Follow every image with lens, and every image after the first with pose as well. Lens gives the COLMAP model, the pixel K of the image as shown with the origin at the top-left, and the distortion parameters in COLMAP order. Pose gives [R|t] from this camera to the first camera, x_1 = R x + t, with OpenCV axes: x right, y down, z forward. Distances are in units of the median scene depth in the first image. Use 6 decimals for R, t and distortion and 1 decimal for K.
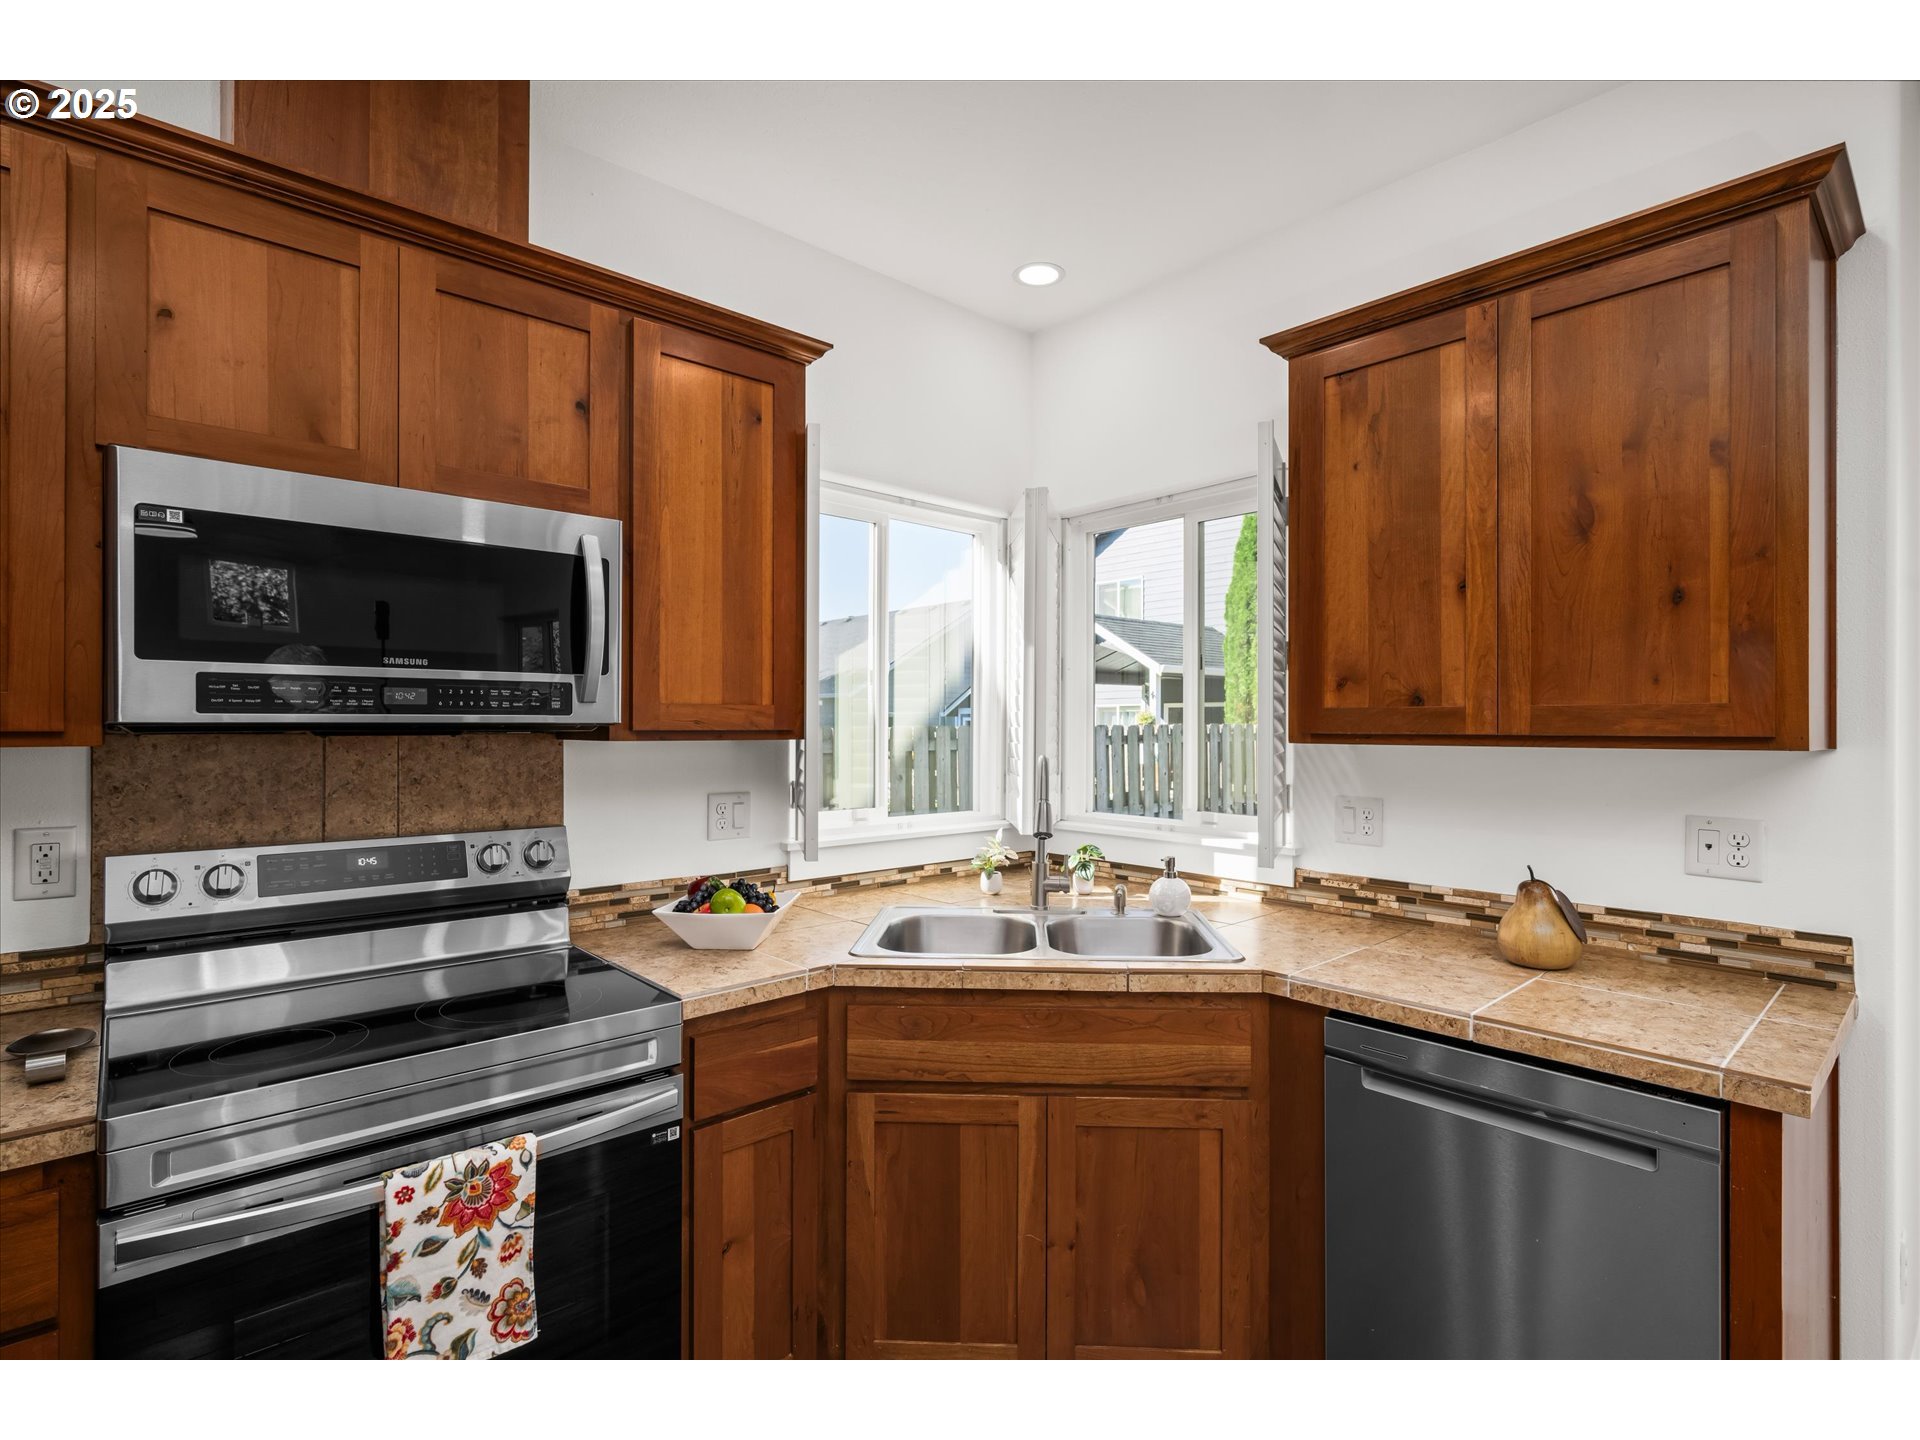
lens RADIAL K [[933.3, 0, 960.0], [0, 933.3, 720.0], [0, 0, 1]] dist [0.000632, 0.000356]
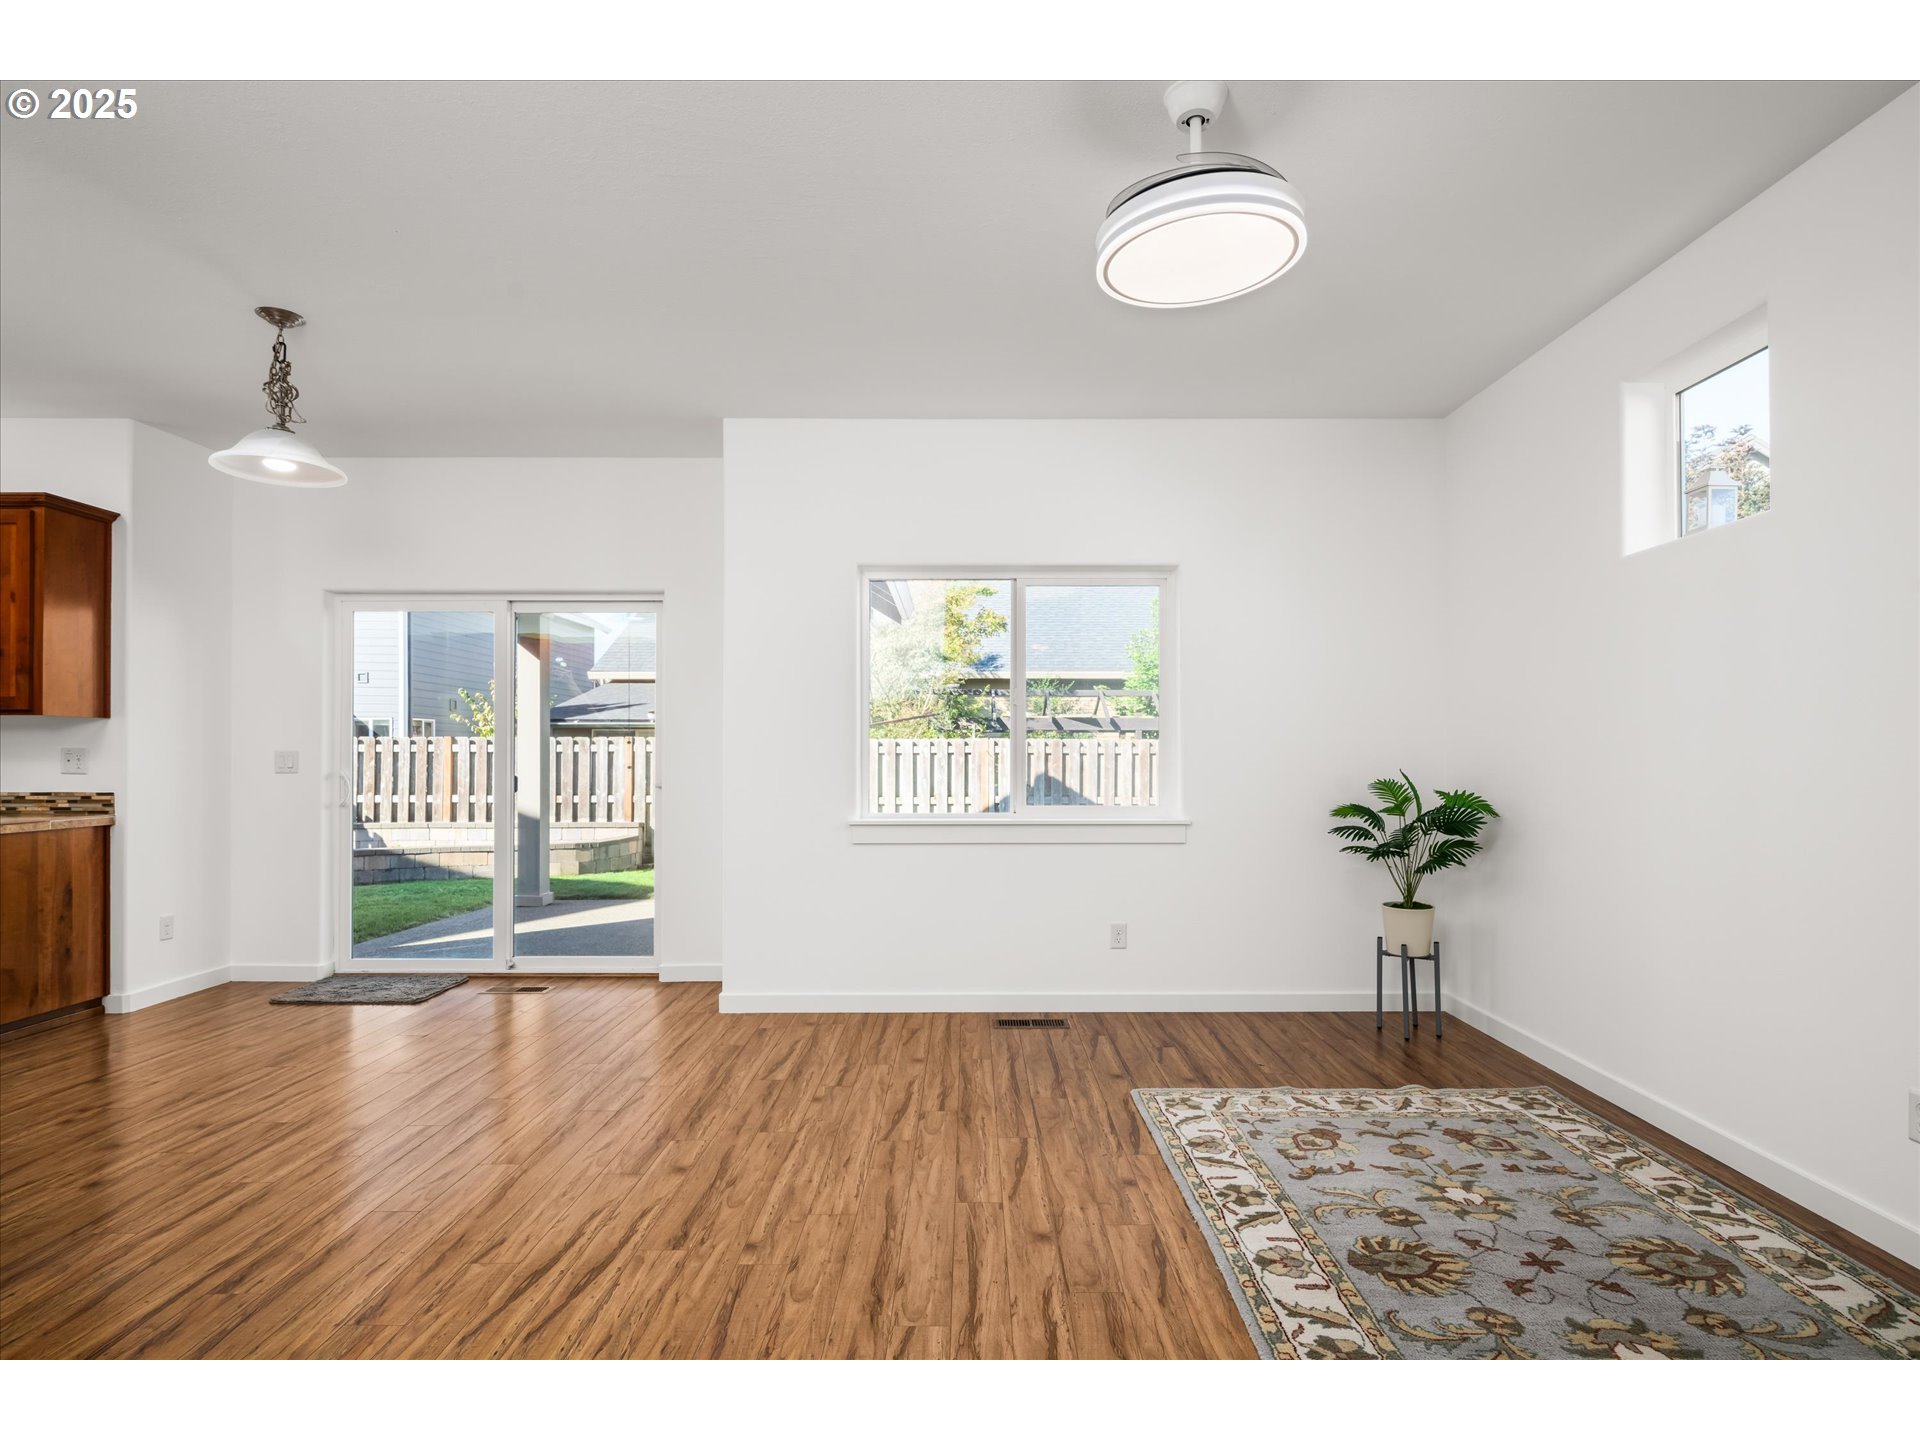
lens RADIAL K [[965.1, 0, 970.8], [0, 965.1, 744.3], [0, 0, 1]] dist [-0.001809, 0.000111]
pose [[0.665421, 0.007438, 0.746431, 0.533704], [-0.006282, 0.999971, -0.004364, 0.095852], [-0.746442, -0.001785, 0.665448, -2.408546]]
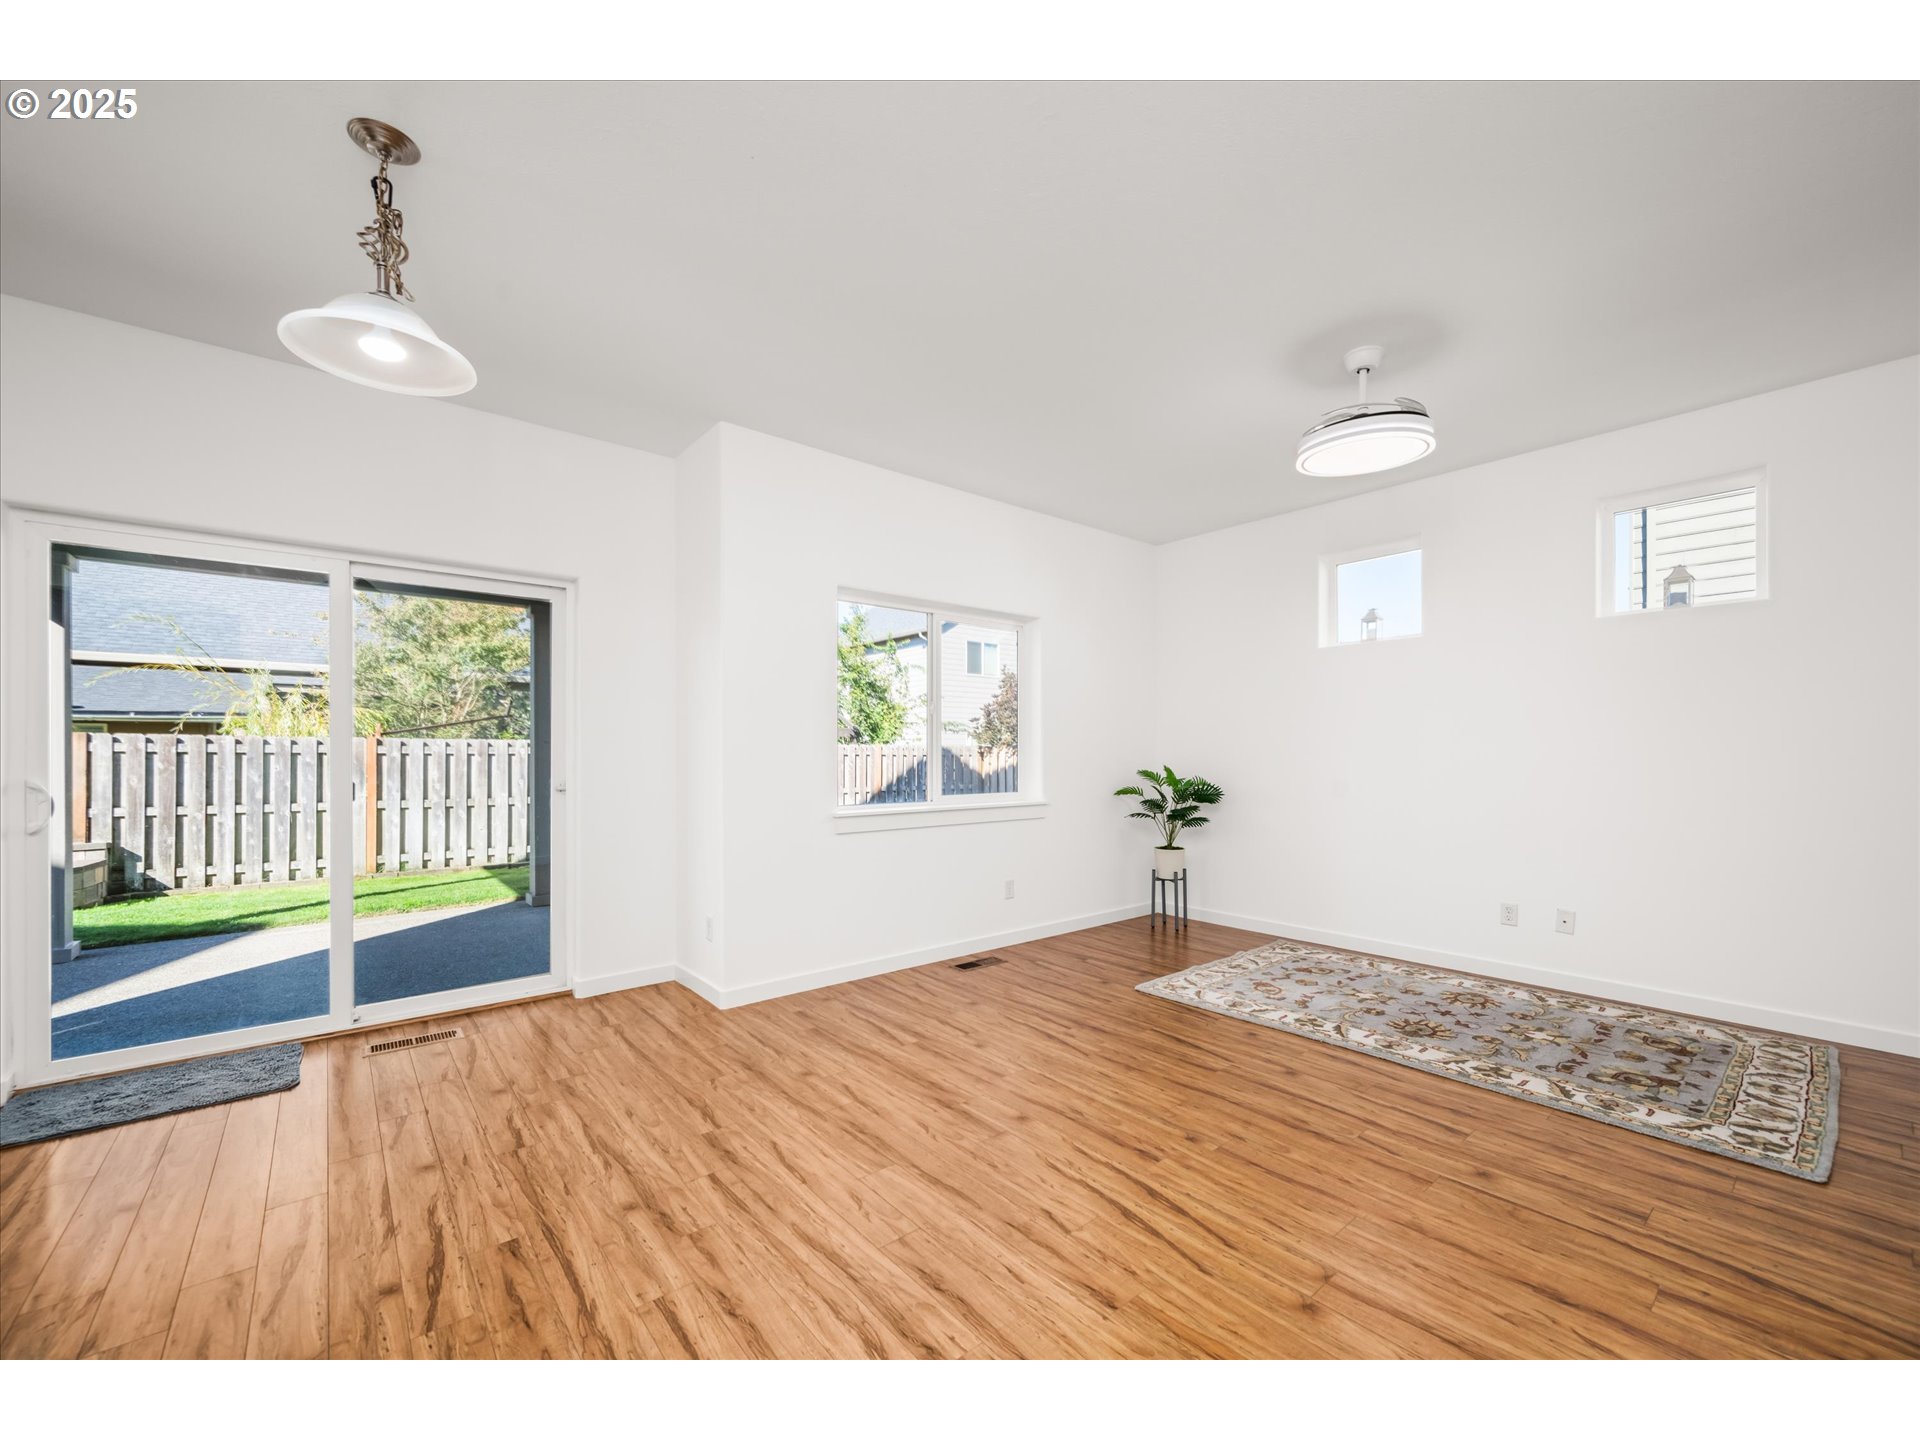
lens RADIAL K [[766.5, 0, 969.0], [0, 766.5, 758.0], [0, 0, 1]] dist [0.000075, 0.000142]
pose [[0.031026, -0.005580, 0.999503, -0.027025], [-0.007295, 0.999957, 0.005809, 0.106205], [-0.999492, -0.007472, 0.030984, -0.956632]]
